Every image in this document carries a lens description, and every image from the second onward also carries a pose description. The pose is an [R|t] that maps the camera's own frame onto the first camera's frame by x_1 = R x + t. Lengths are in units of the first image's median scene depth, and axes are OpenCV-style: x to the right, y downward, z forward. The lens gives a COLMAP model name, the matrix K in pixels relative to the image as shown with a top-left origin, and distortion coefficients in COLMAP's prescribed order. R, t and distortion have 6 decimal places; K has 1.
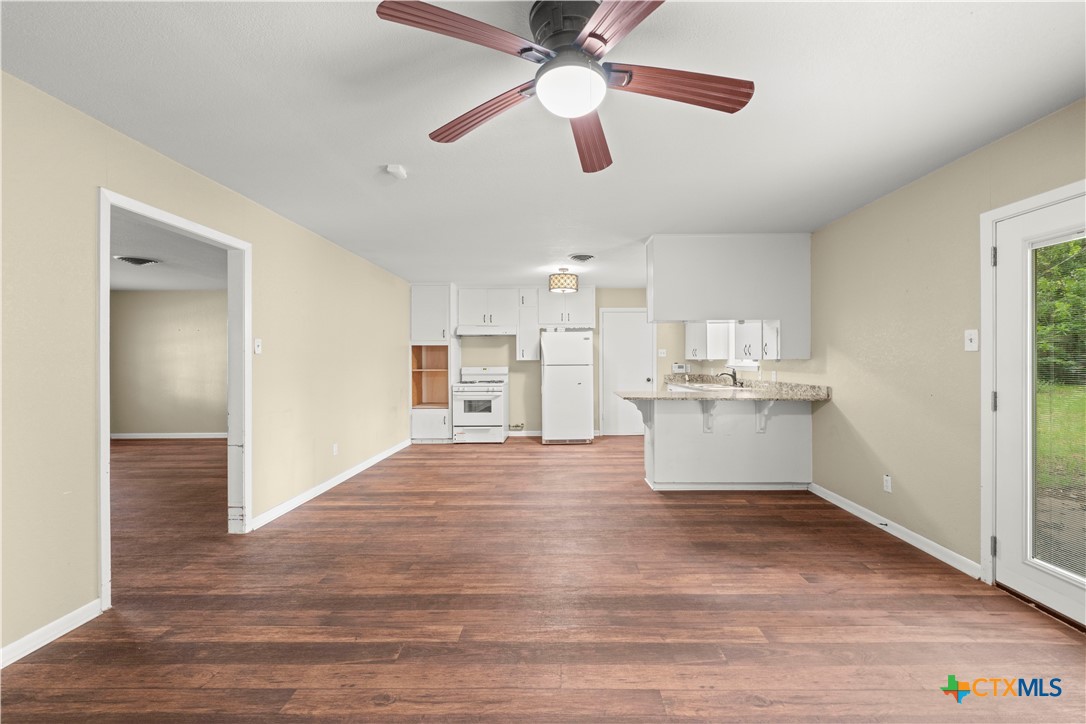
lens RADIAL K [[437.5, 0, 565.1], [0, 437.5, 358.3], [0, 0, 1]] dist [0.000667, -0.000041]
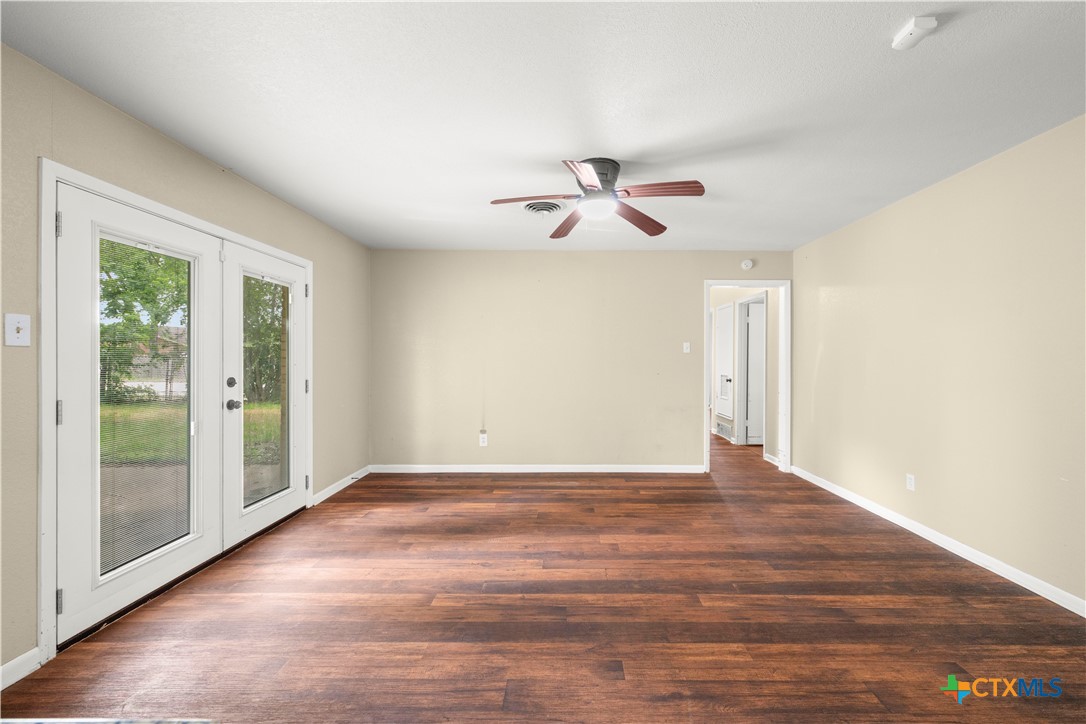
lens RADIAL K [[437.5, 0, 565.1], [0, 437.5, 358.3], [0, 0, 1]] dist [0.000667, -0.000041]
pose [[-0.999984, 0.001006, 0.005563, 0.092400], [0.000984, 0.999992, -0.003893, 0.006544], [-0.005566, -0.003887, -0.999977, 1.907224]]
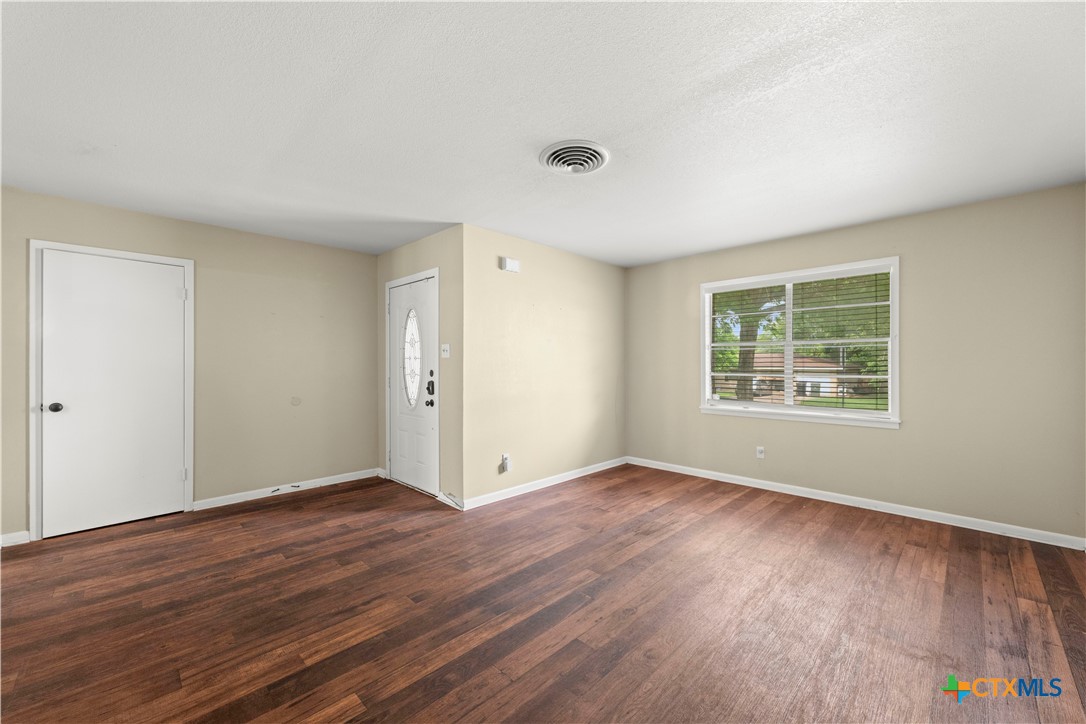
lens RADIAL K [[425.0, 0, 555.9], [0, 425.0, 362.5], [0, 0, 1]] dist [0.000776, 0.000320]
pose [[0.696379, 0.005585, 0.717653, -1.109817], [-0.005189, 0.999983, -0.002747, 0.003194], [-0.717656, -0.001811, 0.696396, 0.172057]]
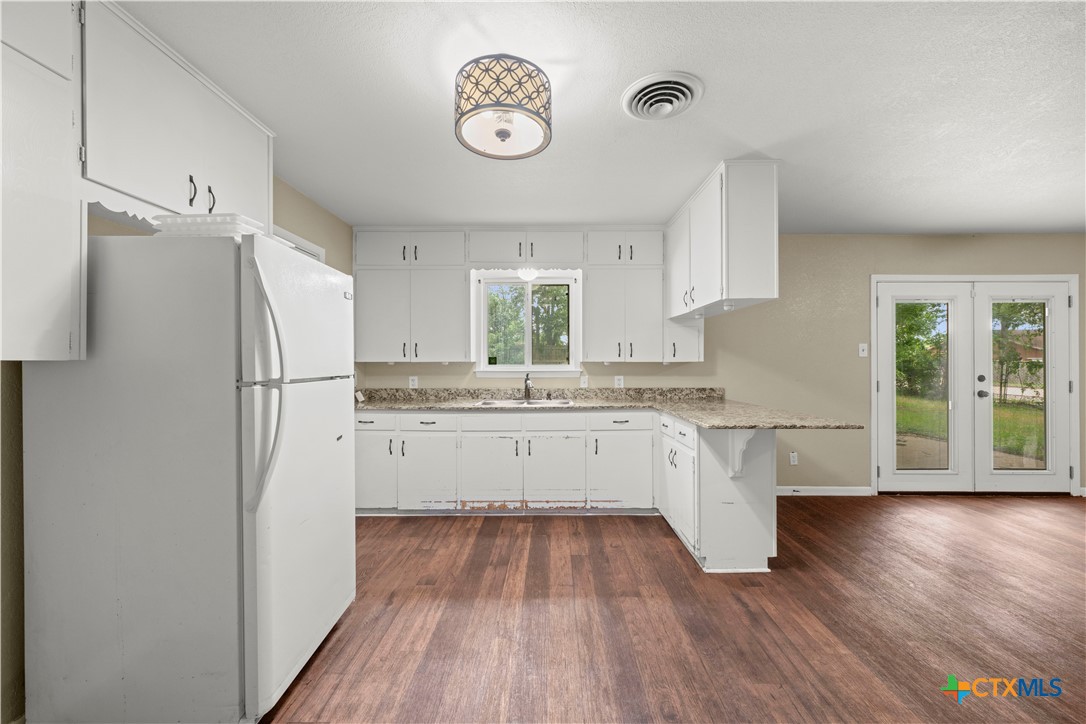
lens RADIAL K [[427.3, 0, 543.0], [0, 427.3, 362.0], [0, 0, 1]] dist [-0.001446, -0.000112]
pose [[0.020712, 0.005387, 0.999771, -0.770001], [-0.003017, 0.999981, -0.005326, 0.015908], [-0.999781, -0.002906, 0.020728, 2.455620]]
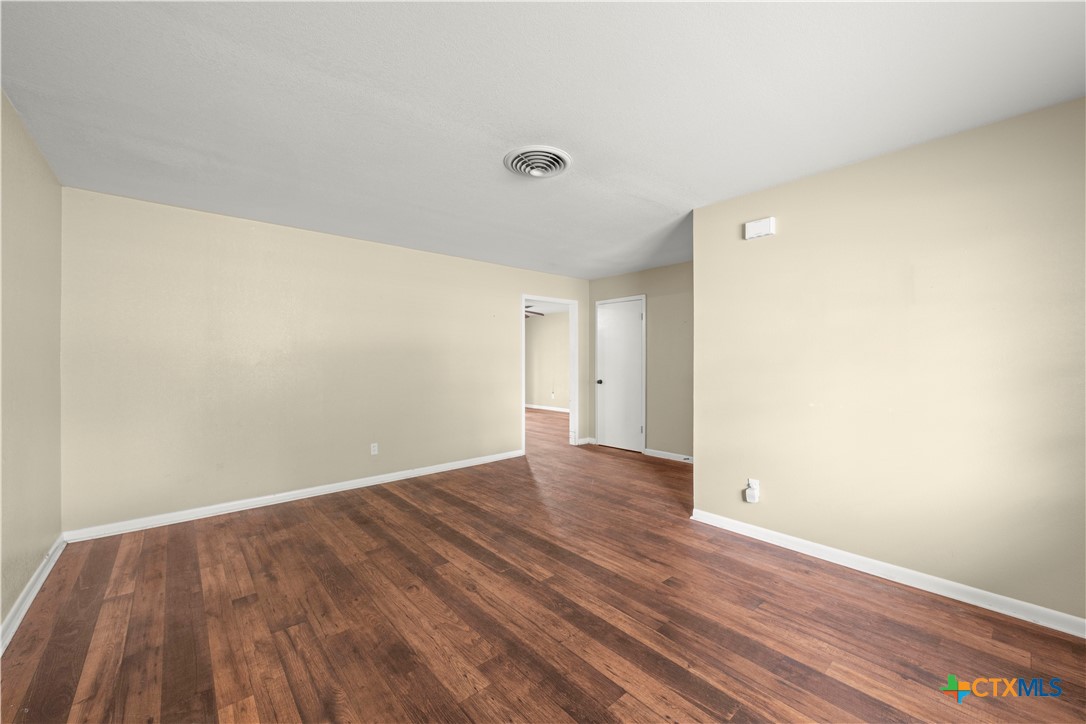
lens RADIAL K [[430.5, 0, 545.6], [0, 430.5, 362.0], [0, 0, 1]] dist [0.001052, -0.000092]
pose [[0.656014, 0.007687, -0.754709, 0.614100], [-0.000185, 0.999950, 0.010025, -0.004689], [0.754748, -0.006437, 0.655983, 0.165148]]
